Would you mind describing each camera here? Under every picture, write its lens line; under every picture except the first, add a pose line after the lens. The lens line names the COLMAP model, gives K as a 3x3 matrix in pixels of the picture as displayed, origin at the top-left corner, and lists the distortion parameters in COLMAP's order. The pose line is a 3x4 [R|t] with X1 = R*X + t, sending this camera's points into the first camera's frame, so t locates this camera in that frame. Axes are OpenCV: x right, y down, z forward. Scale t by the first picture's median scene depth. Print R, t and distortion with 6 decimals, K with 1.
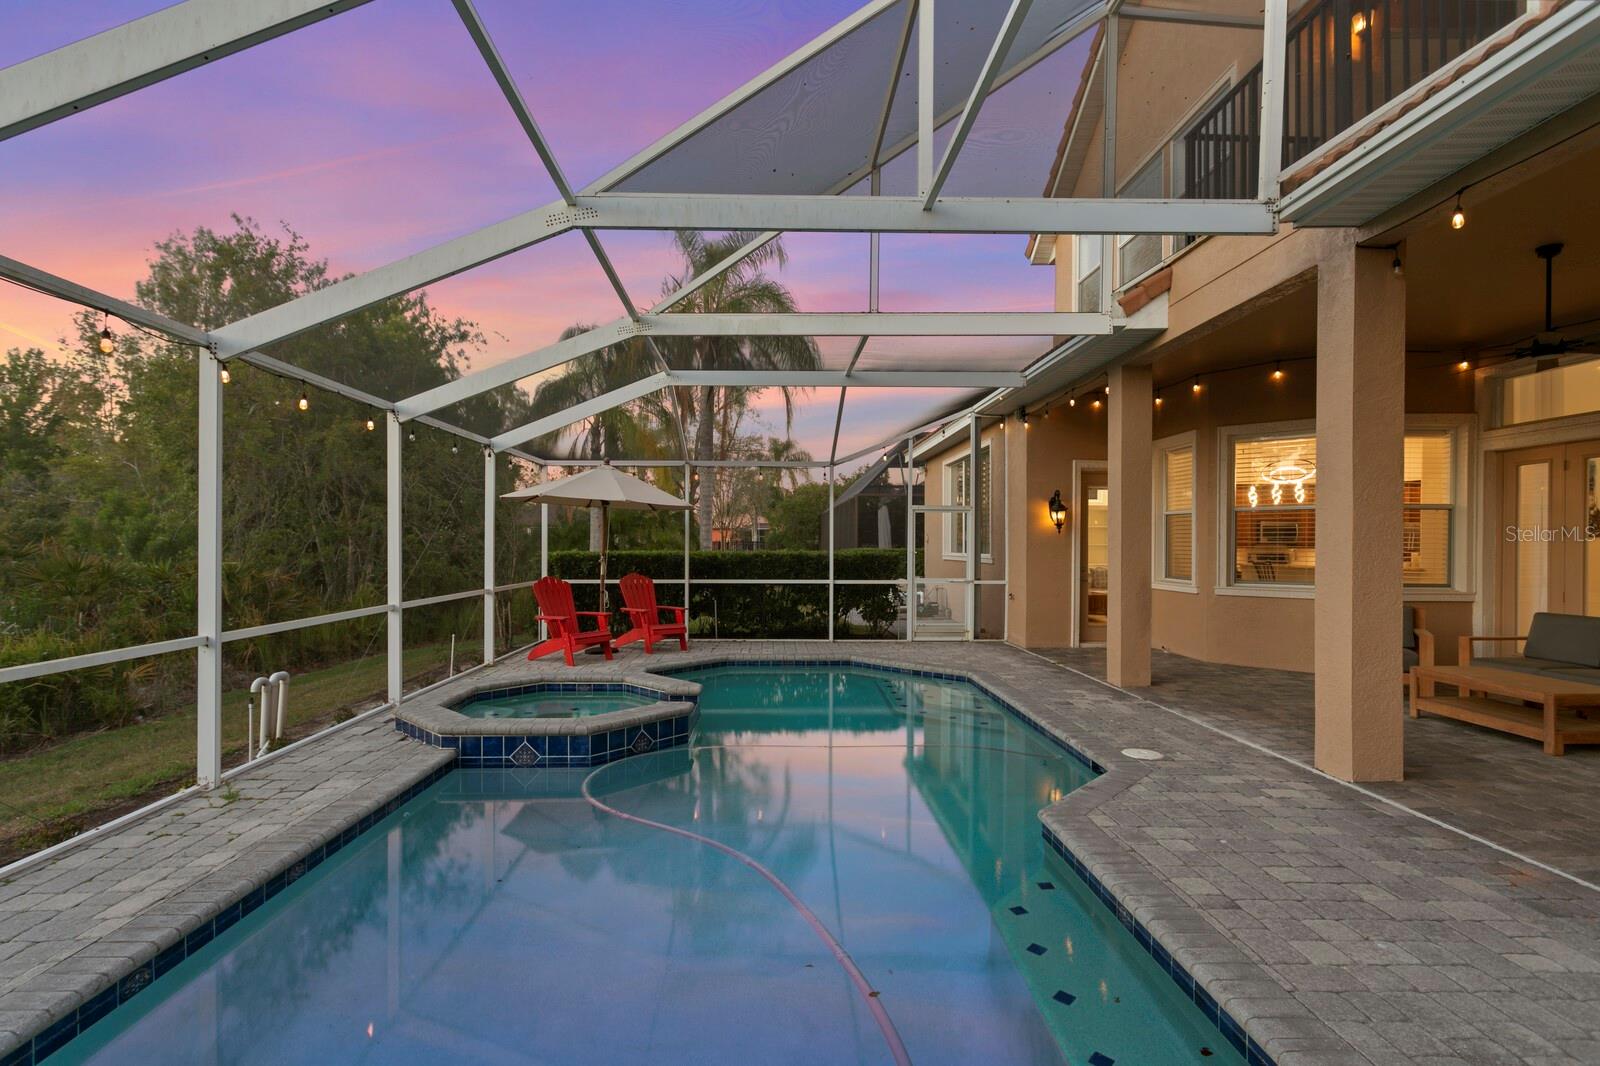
lens RADIAL K [[771.1, 0, 796.0], [0, 771.1, 542.8], [0, 0, 1]] dist [0.002831, 0.002286]
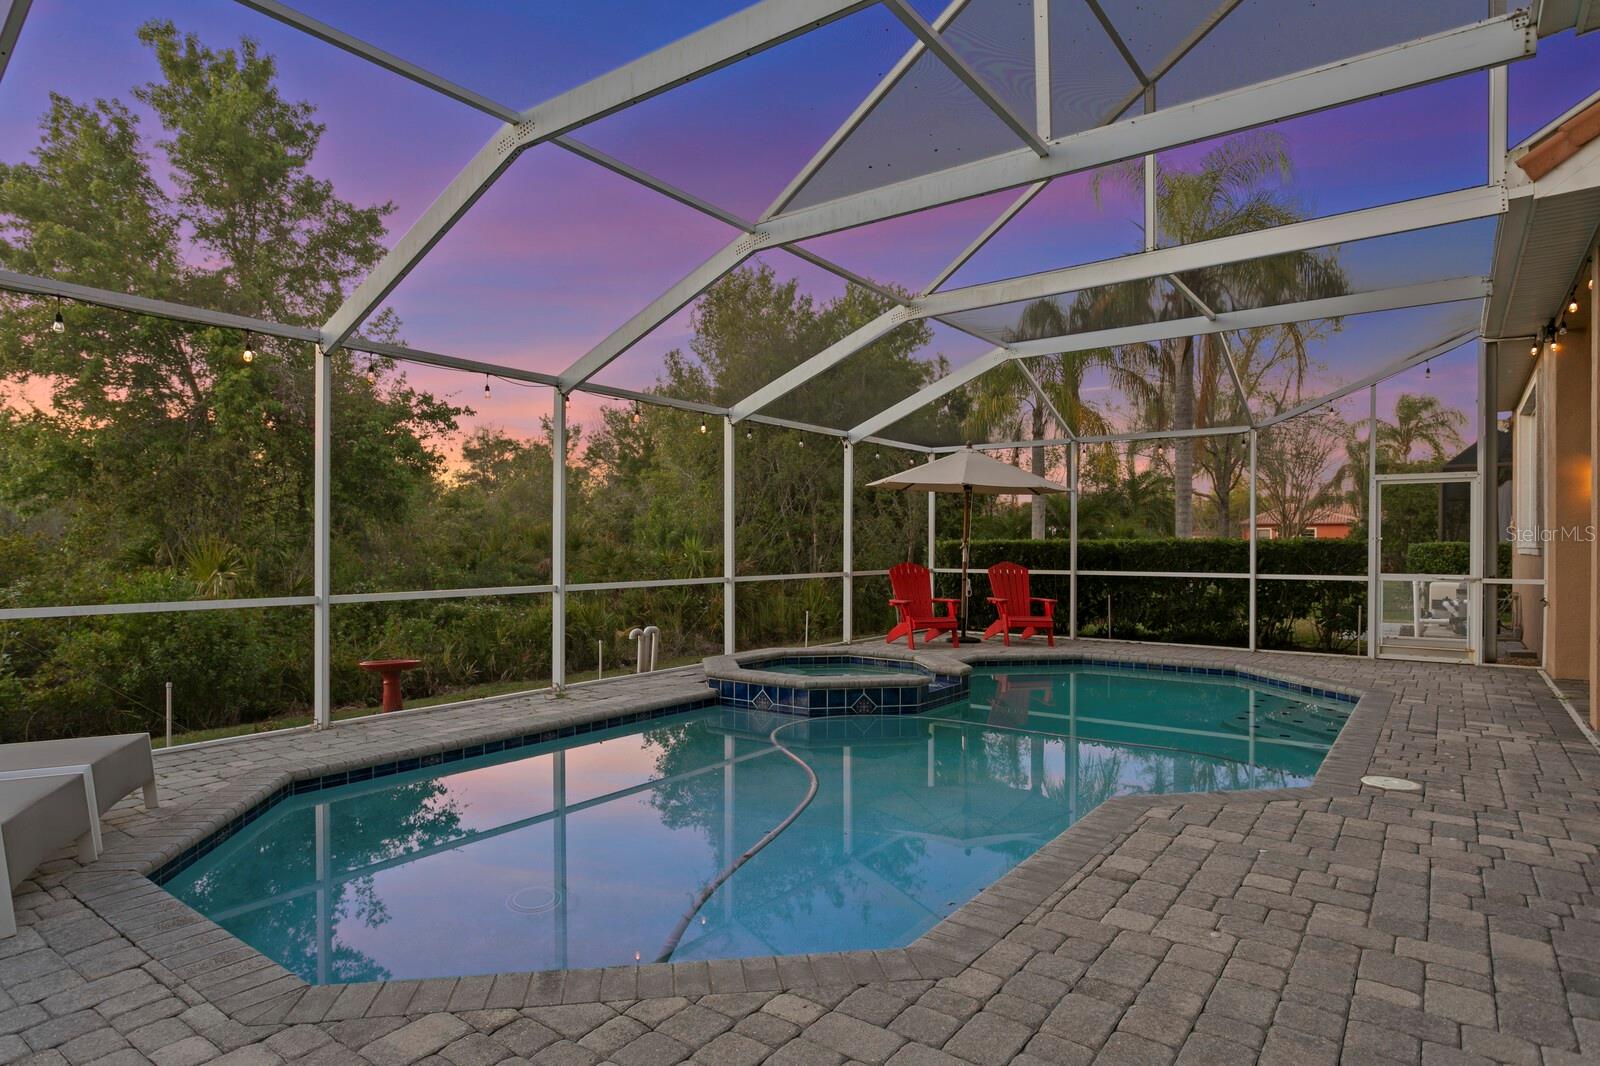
lens RADIAL K [[911.9, 0, 796.7], [0, 911.9, 548.0], [0, 0, 1]] dist [-0.007596, -0.000483]
pose [[0.786020, -0.001562, -0.618199, 0.412058], [0.002588, 0.999996, 0.000764, 0.031792], [0.618196, -0.002200, 0.786021, -0.042340]]
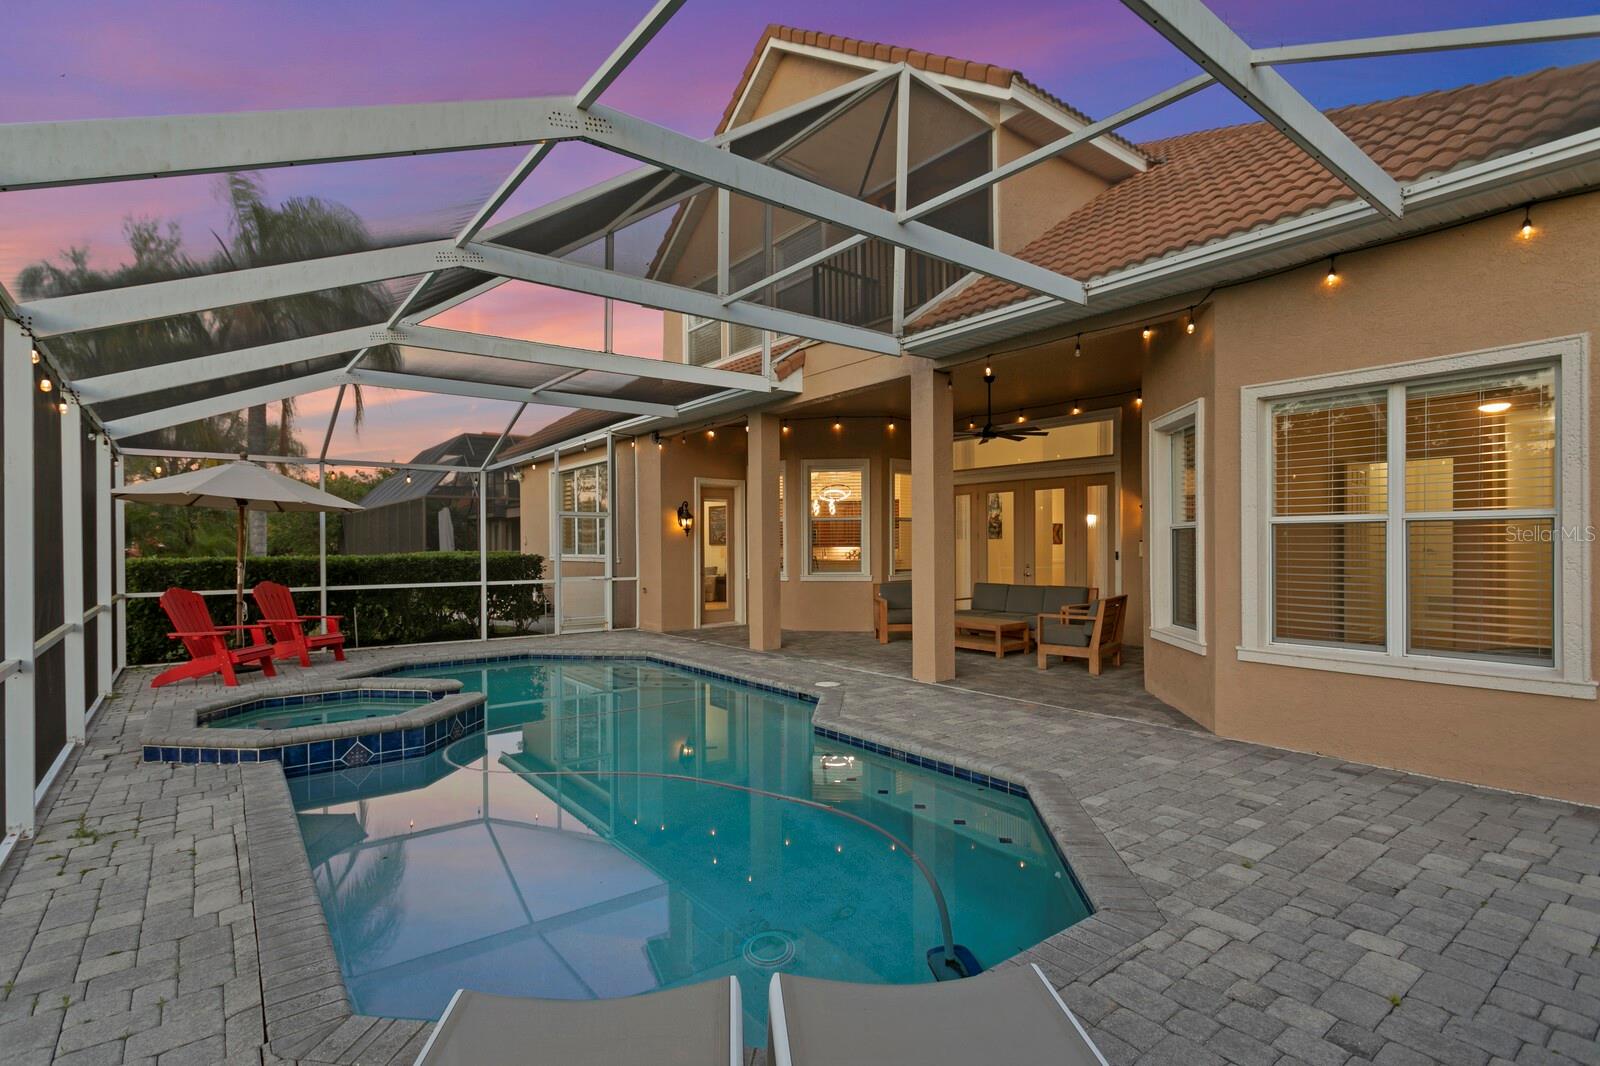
lens RADIAL K [[761.4, 0, 799.6], [0, 761.4, 539.3], [0, 0, 1]] dist [0.000819, 0.000717]
pose [[0.801499, -0.002336, 0.597992, -0.365993], [0.006602, 0.999966, -0.004941, -0.001100], [-0.597960, 0.007908, 0.801487, -0.121117]]
